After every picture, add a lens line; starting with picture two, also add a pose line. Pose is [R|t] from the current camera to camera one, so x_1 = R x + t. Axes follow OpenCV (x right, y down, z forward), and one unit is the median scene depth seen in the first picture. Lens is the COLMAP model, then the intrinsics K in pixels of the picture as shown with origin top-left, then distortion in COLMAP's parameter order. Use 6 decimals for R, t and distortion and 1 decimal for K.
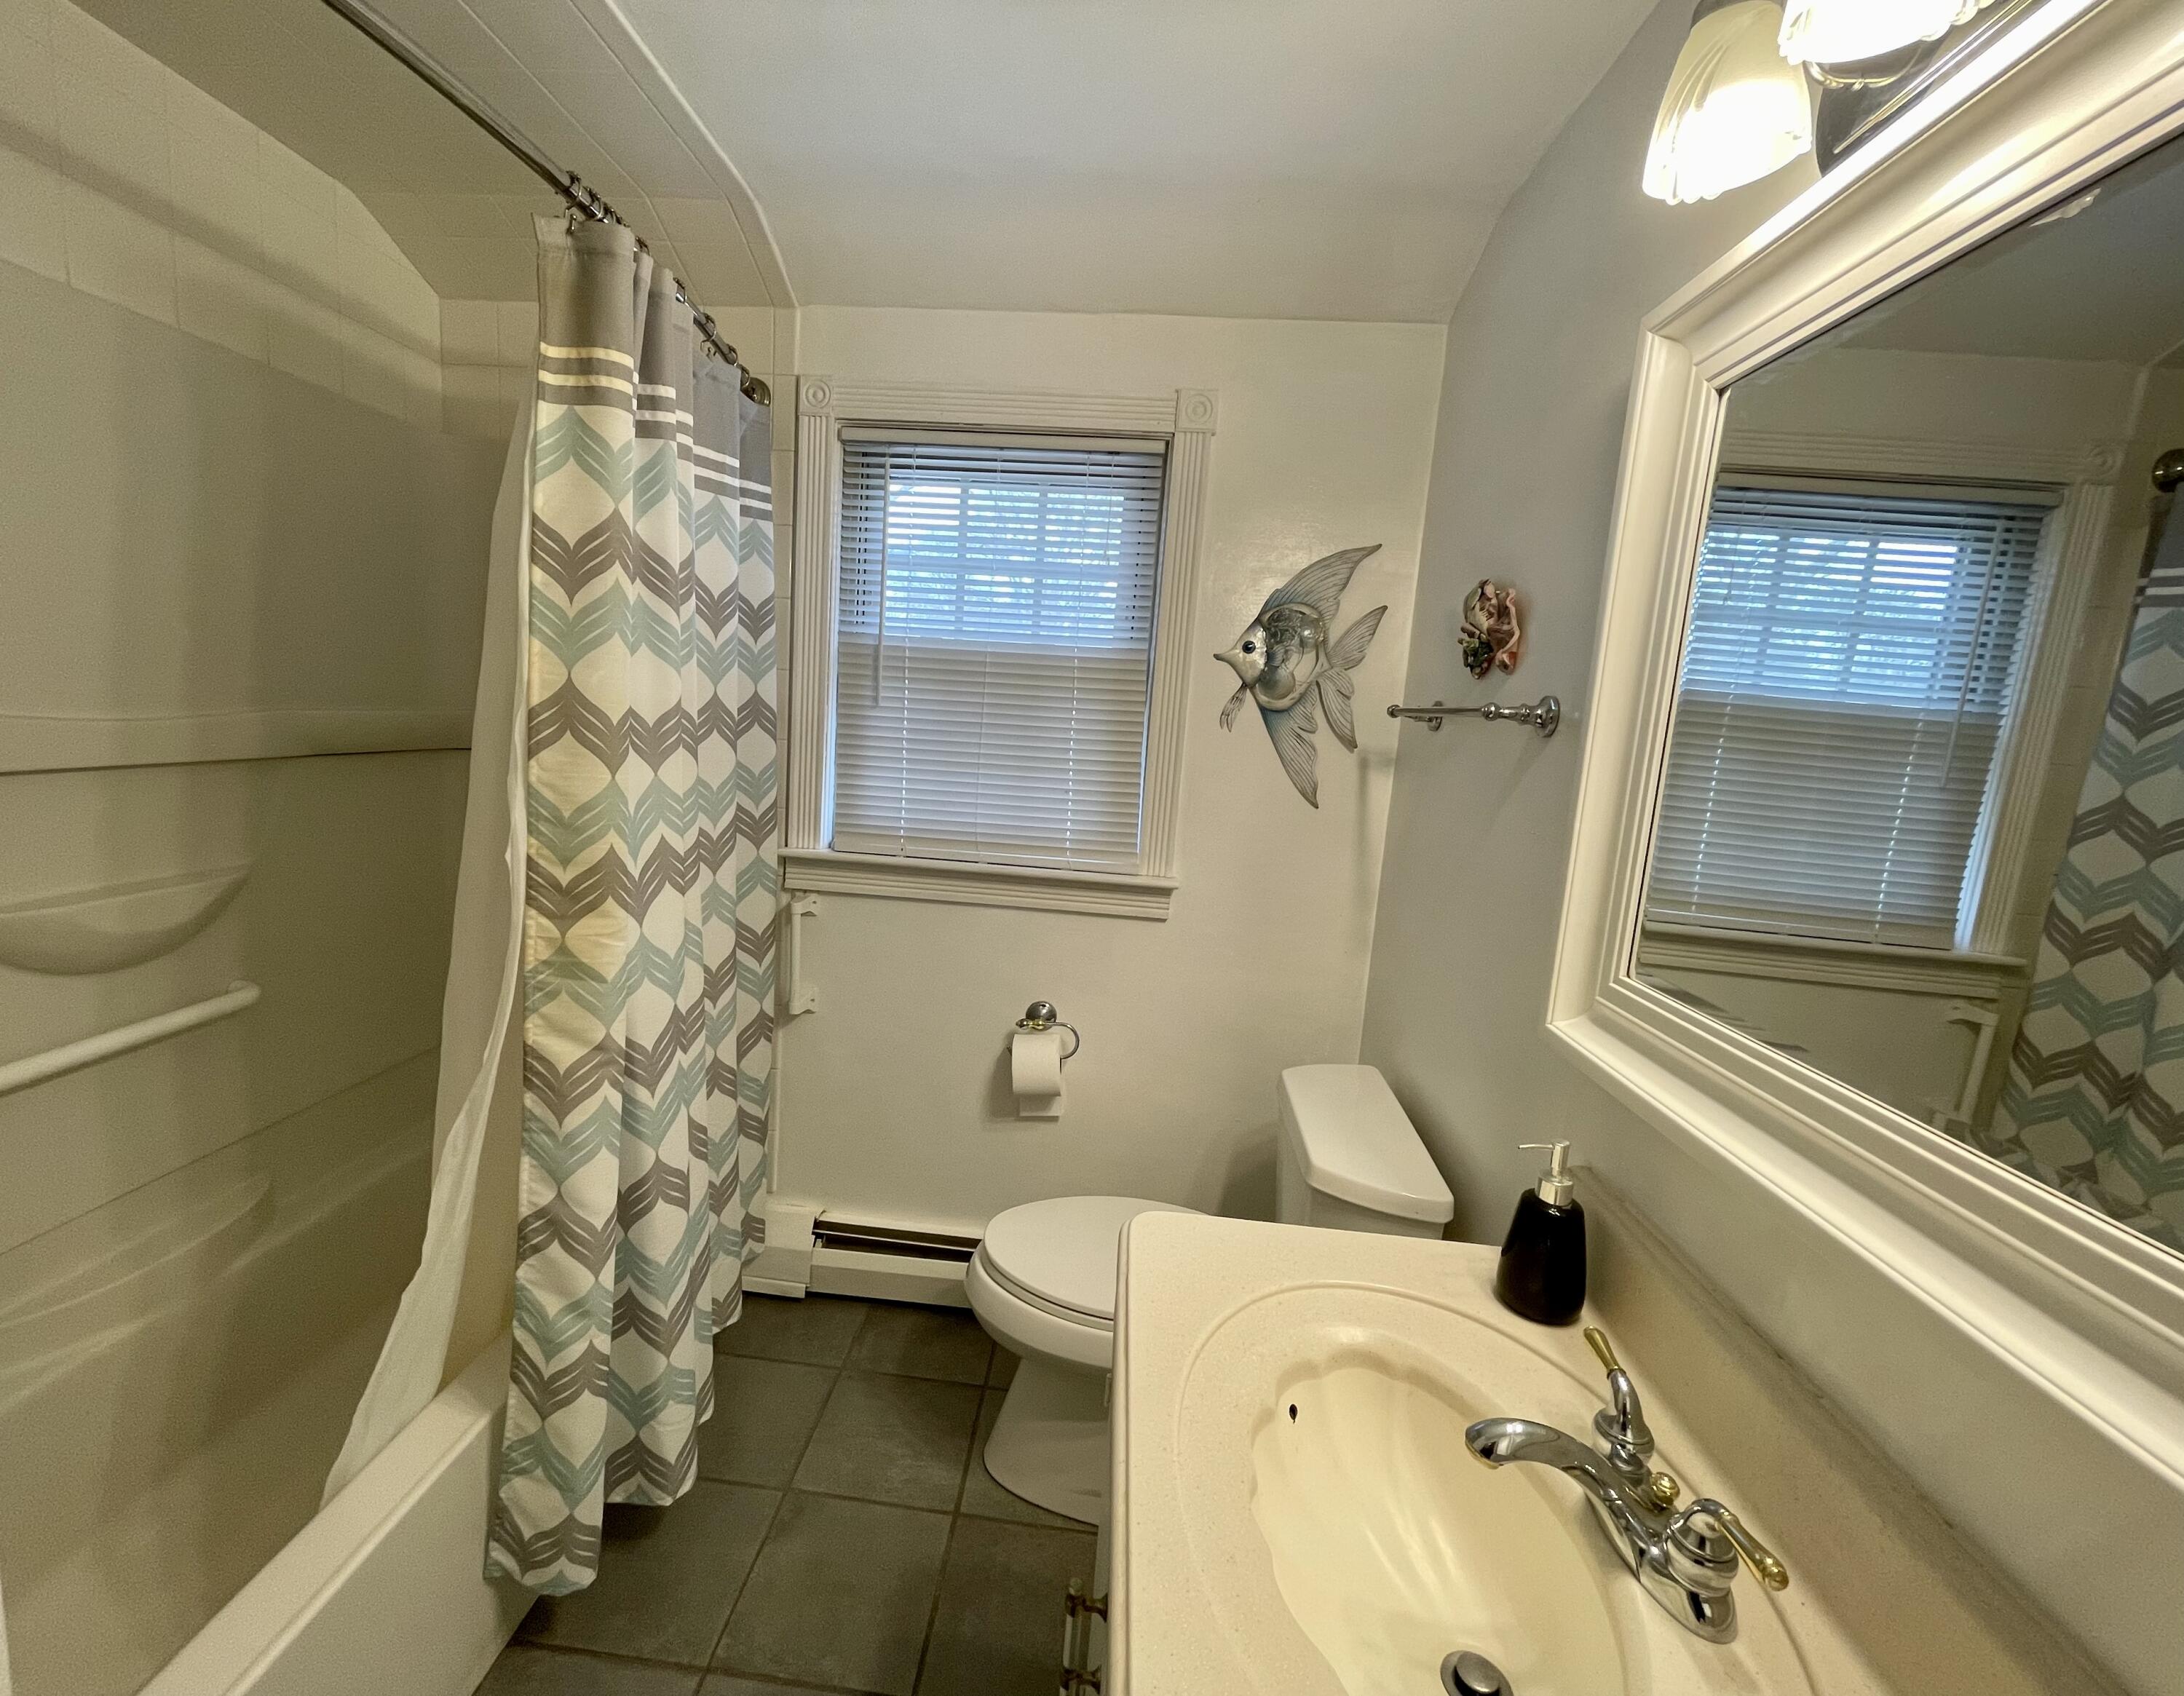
lens RADIAL K [[927.2, 0, 1043.9], [0, 927.2, 849.7], [0, 0, 1]] dist [0.000094, -0.000722]
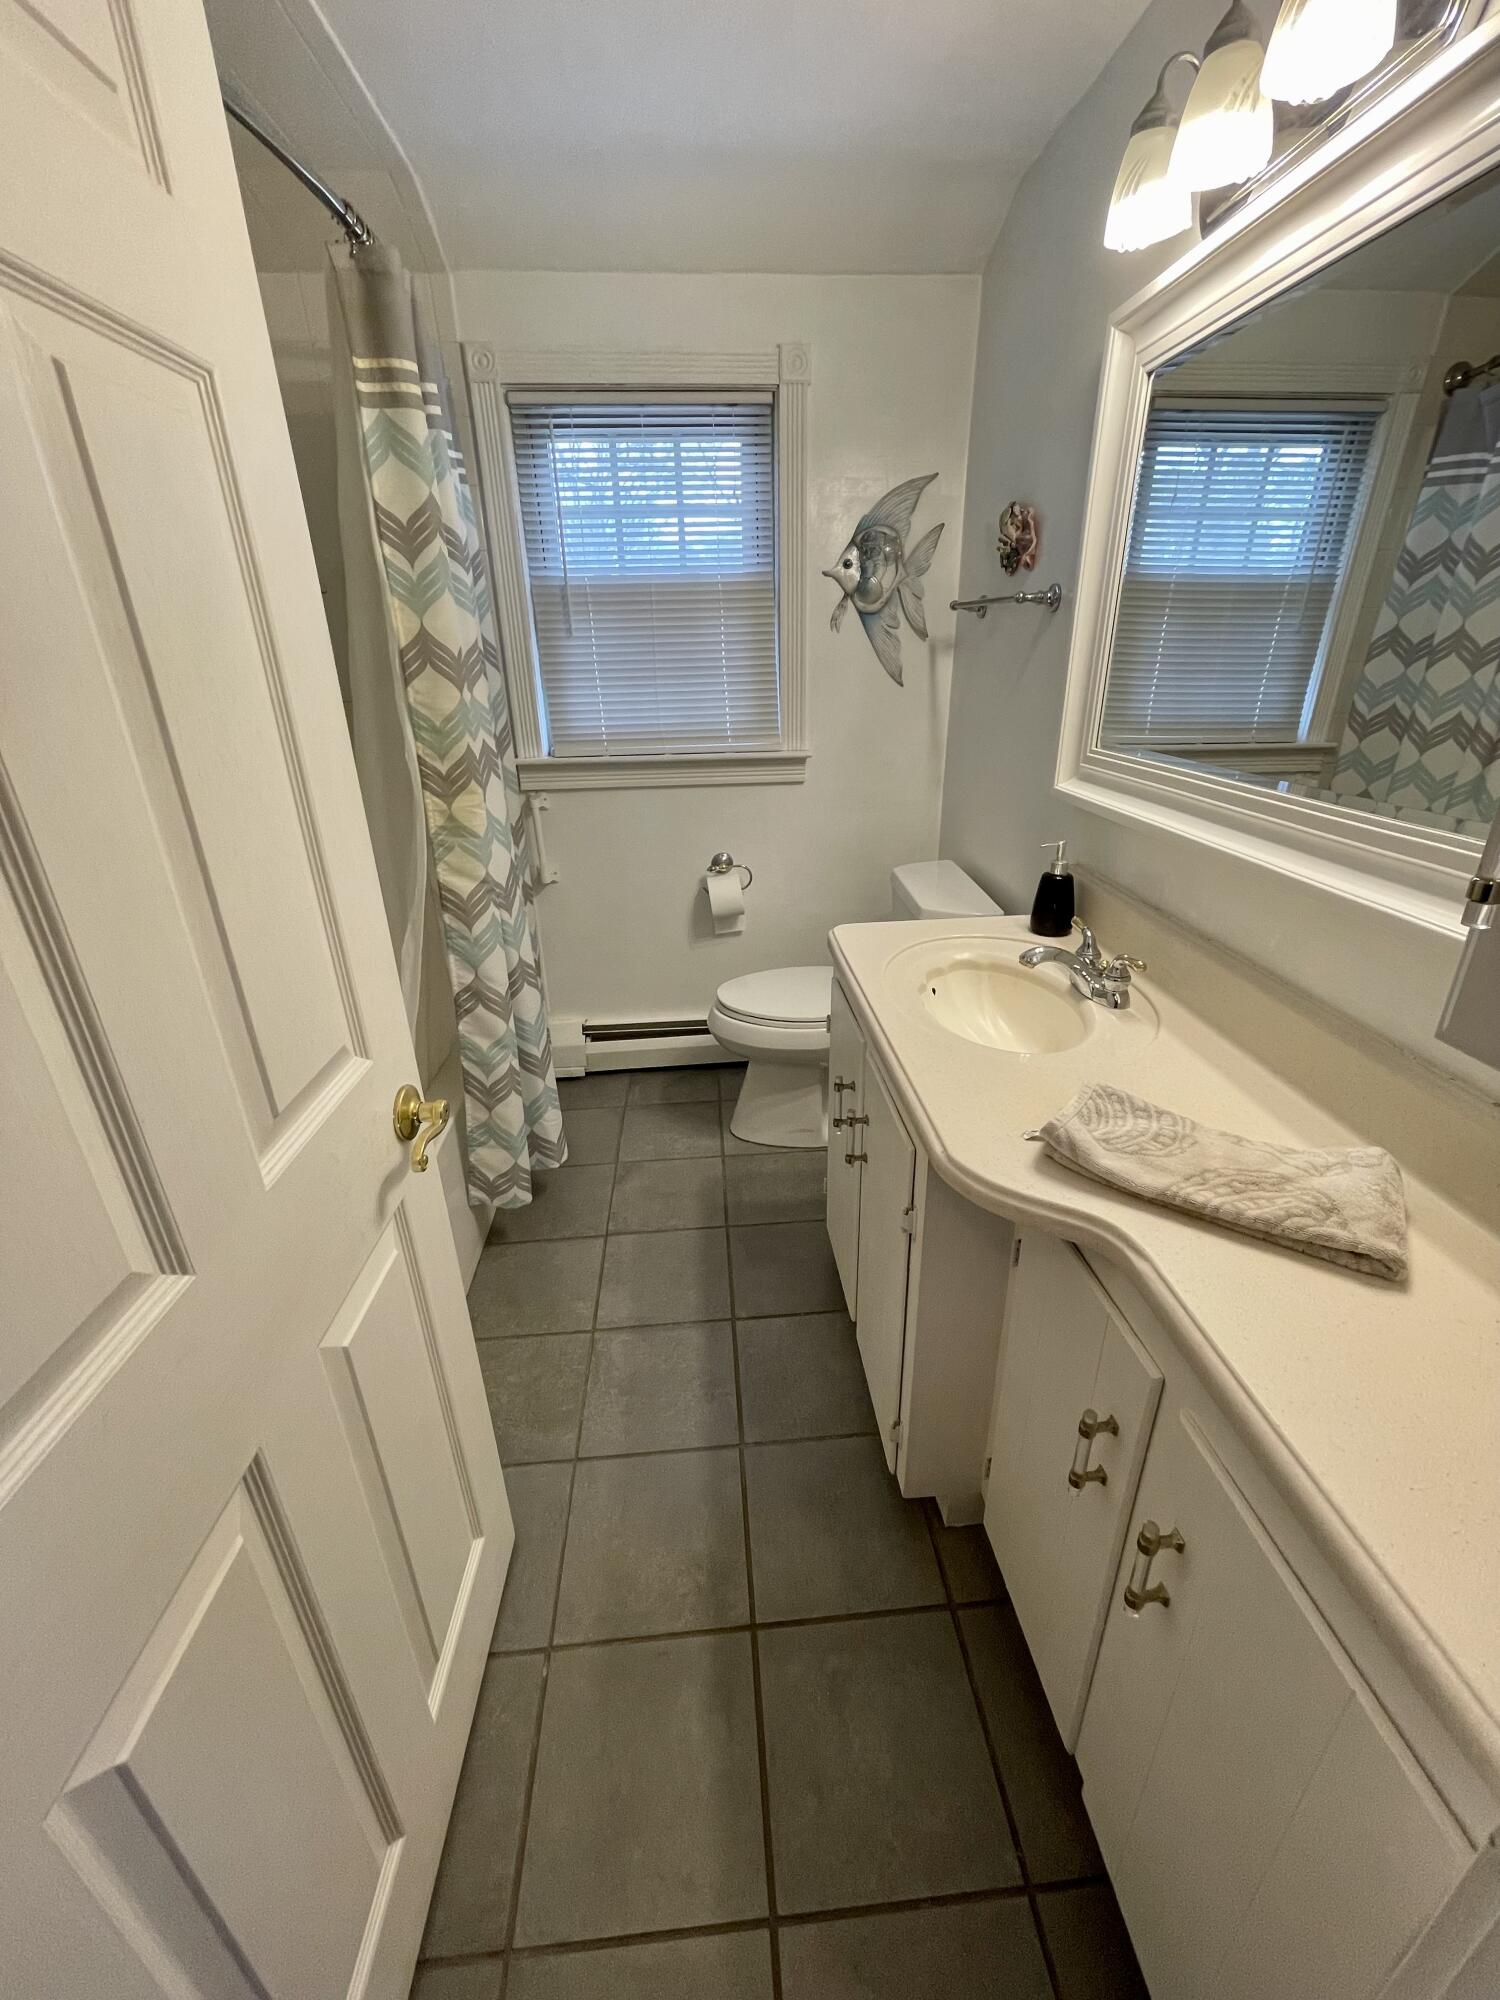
lens RADIAL K [[807.2, 0, 758.2], [0, 807.2, 1000.6], [0, 0, 1]] dist [-0.001557, -0.000202]
pose [[0.981988, -0.144617, 0.121599, -0.155975], [0.106674, 0.955525, 0.274941, 0.057356], [-0.155952, -0.257017, 0.953741, -0.292241]]
